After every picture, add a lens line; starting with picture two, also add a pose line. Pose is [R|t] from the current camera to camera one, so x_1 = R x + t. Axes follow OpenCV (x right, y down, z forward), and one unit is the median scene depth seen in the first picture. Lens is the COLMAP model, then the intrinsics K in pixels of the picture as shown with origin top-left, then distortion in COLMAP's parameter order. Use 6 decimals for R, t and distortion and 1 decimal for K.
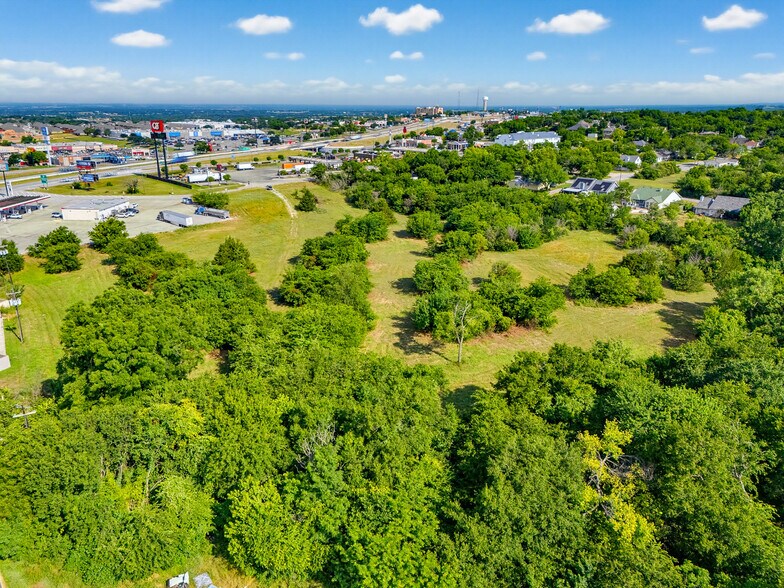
lens RADIAL K [[540.0, 0, 392.0], [0, 540.0, 294.0], [0, 0, 1]] dist [0.031379, -0.007708]
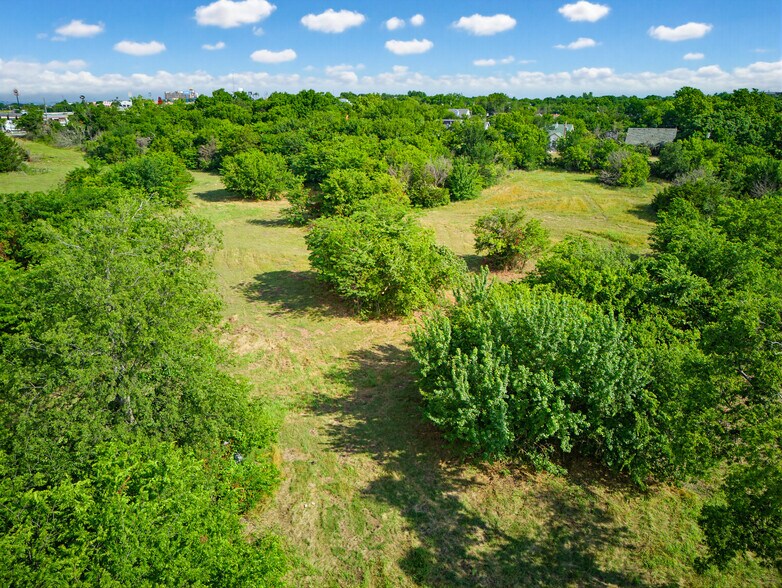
lens RADIAL K [[538.6, 0, 391.0], [0, 538.6, 294.0], [0, 0, 1]] dist [0.031379, -0.007708]
pose [[0.914051, -0.119557, 0.387578, -0.043032], [0.114397, 0.992766, 0.036452, -0.014626], [-0.389132, 0.011019, 0.921116, 0.471142]]
